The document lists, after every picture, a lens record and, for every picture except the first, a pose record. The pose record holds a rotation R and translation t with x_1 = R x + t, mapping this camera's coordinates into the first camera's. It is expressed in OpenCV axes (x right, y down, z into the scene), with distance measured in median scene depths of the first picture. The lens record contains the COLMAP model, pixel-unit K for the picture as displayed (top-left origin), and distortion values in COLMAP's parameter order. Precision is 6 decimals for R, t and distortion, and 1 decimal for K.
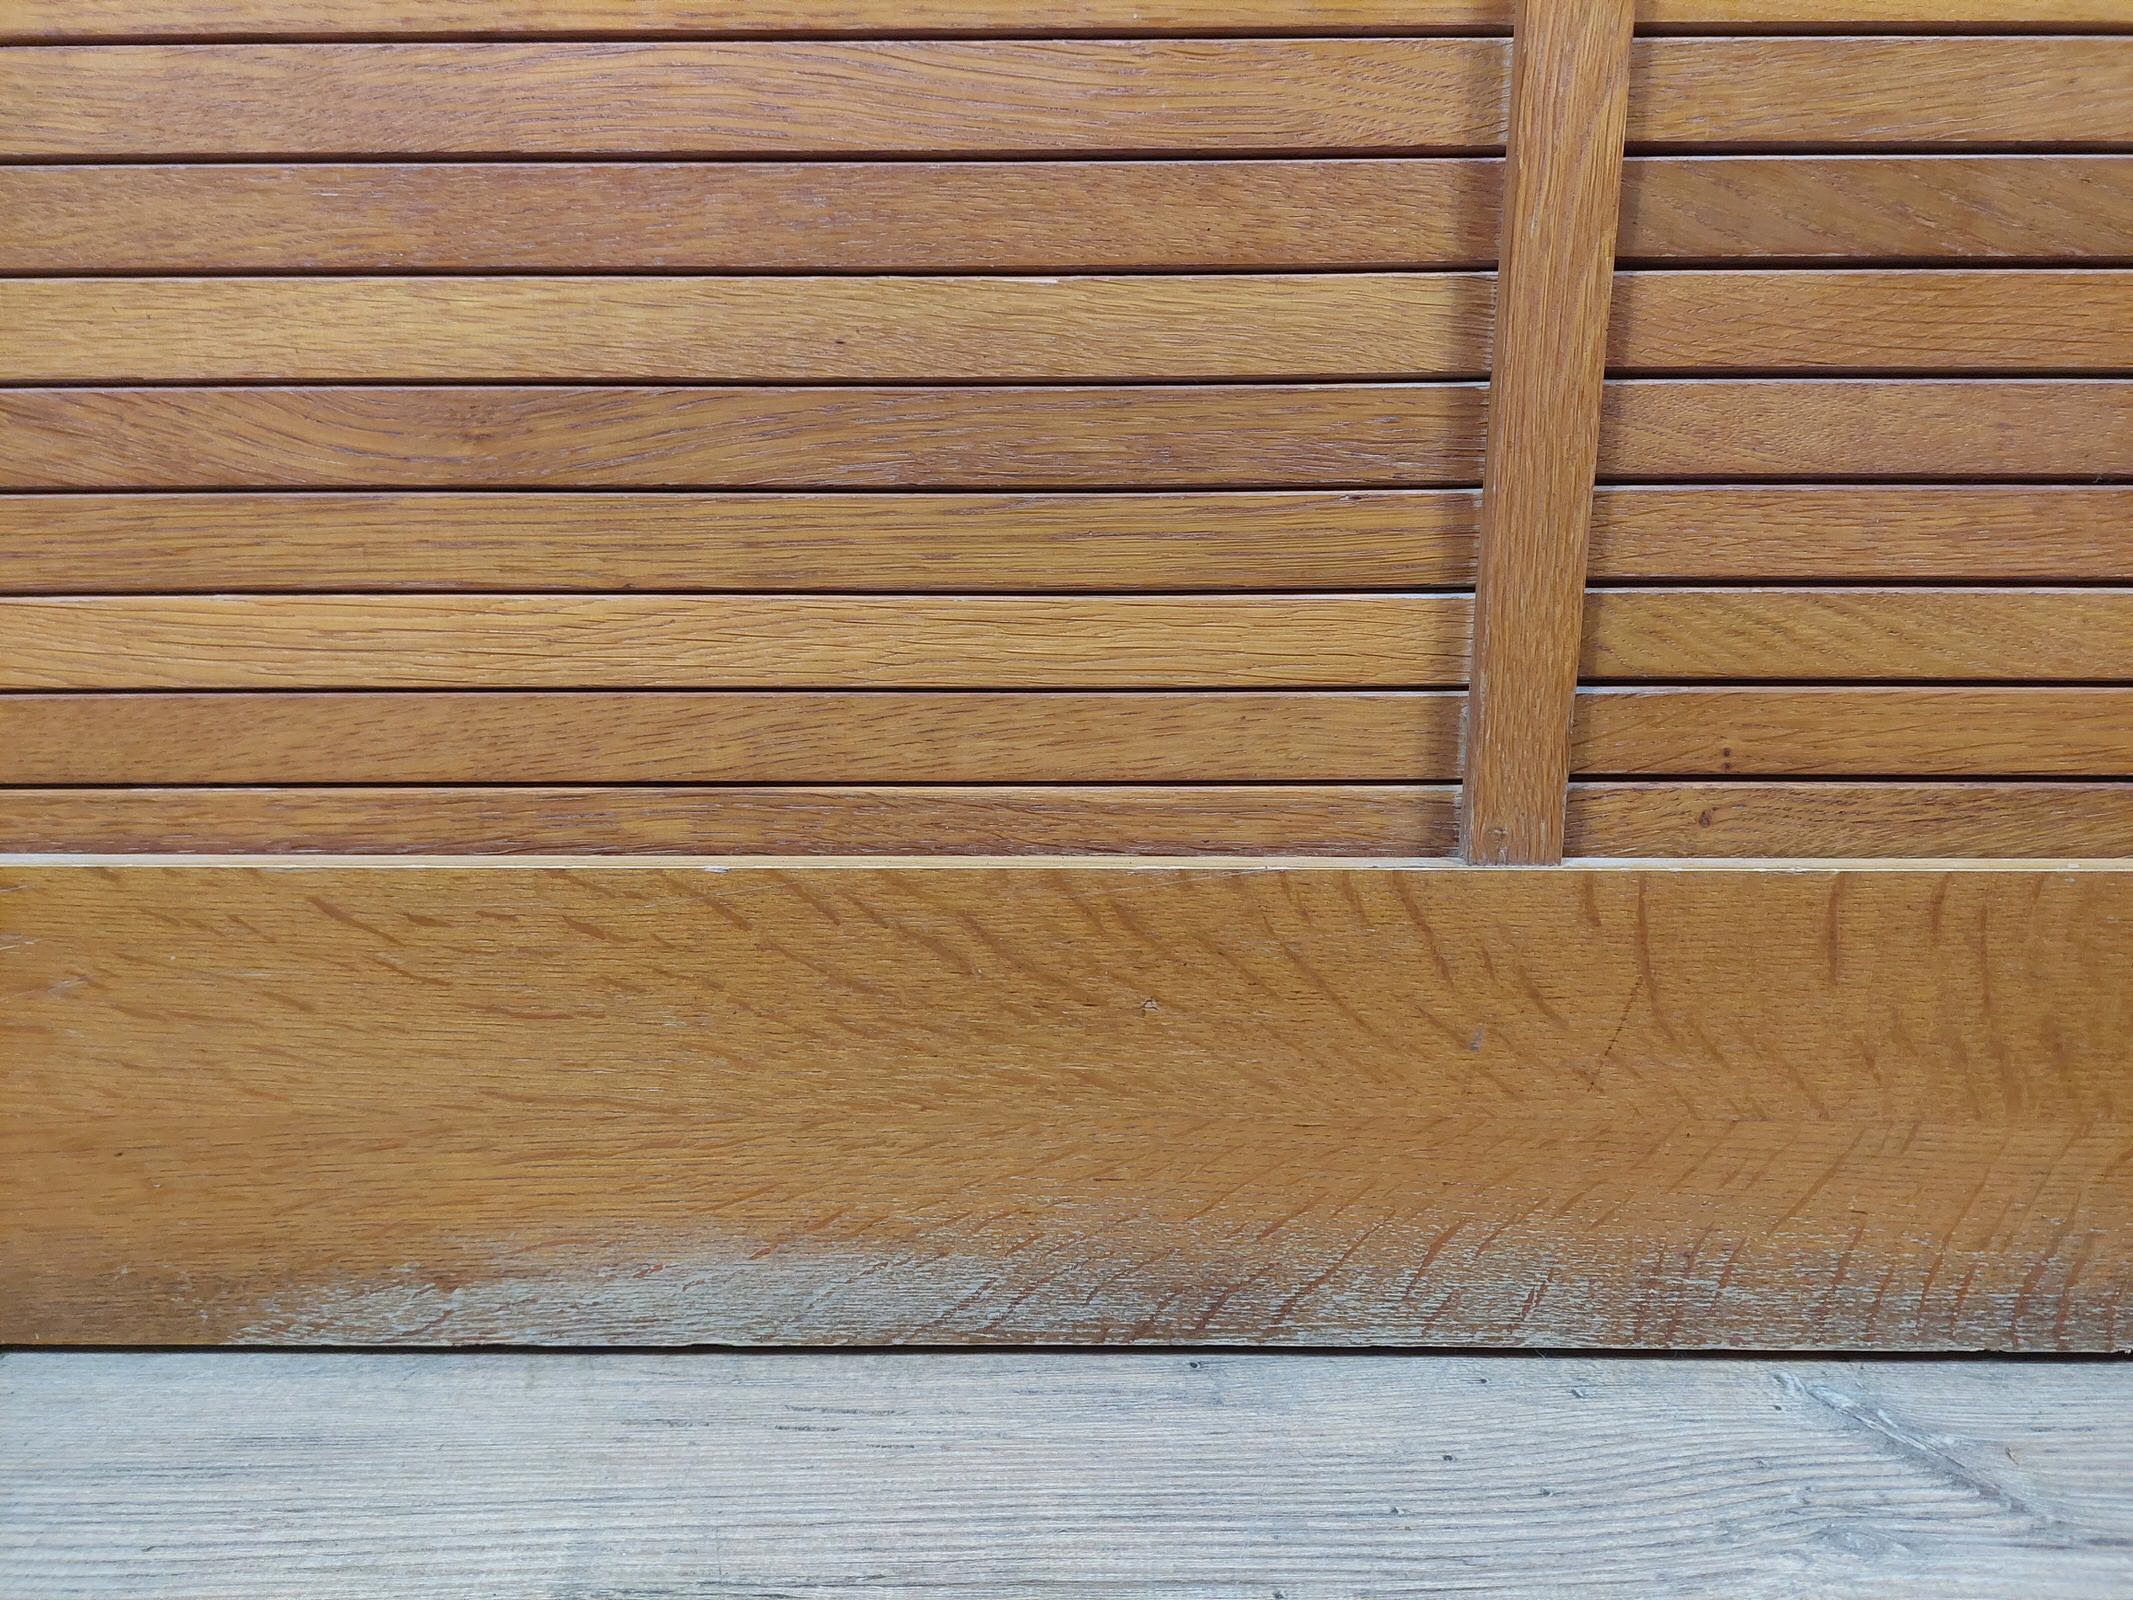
lens RADIAL K [[1594.8, 0, 1074.5], [0, 1594.8, 801.0], [0, 0, 1]] dist [0.036427, -0.013915]
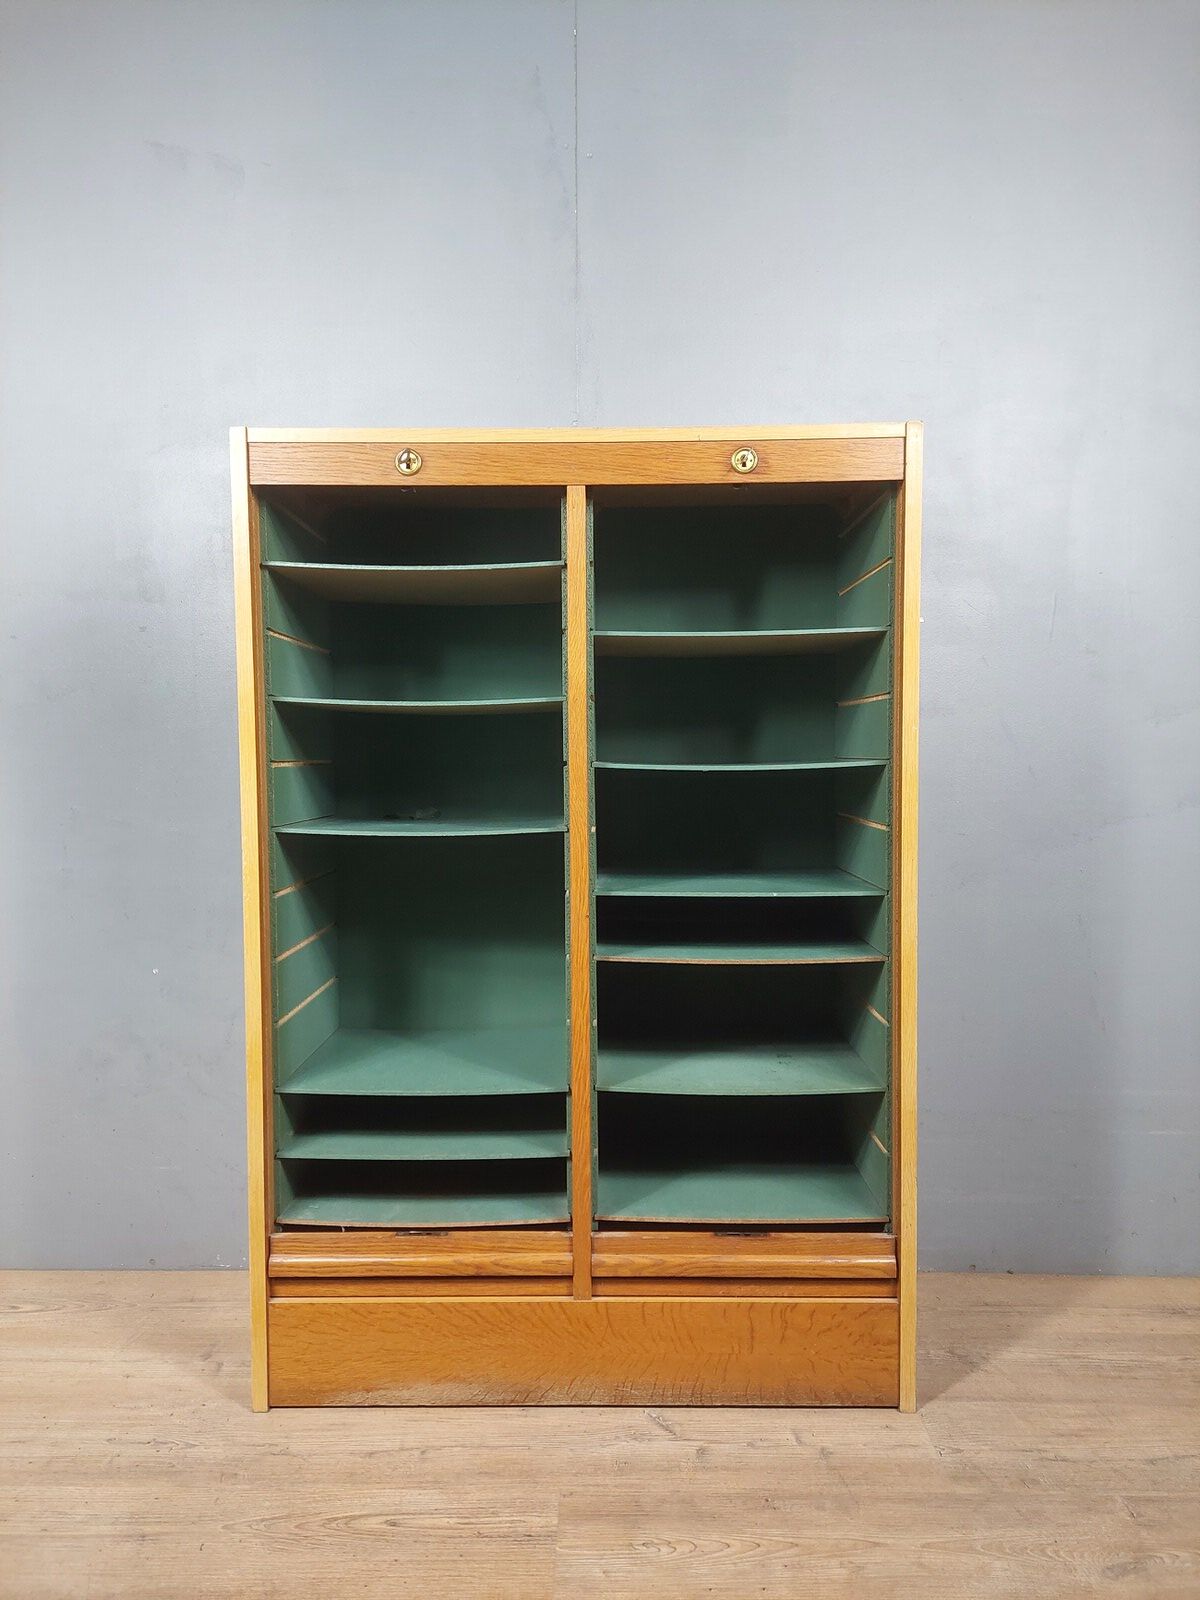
lens RADIAL K [[1196.3, 0, 593.2], [0, 1196.3, 799.4], [0, 0, 1]] dist [0.036427, -0.013915]
pose [[0.999993, -0.003442, -0.001204, 0.306742], [0.003089, 0.974990, -0.222227, -0.647400], [0.001939, 0.222222, 0.974994, -3.031671]]
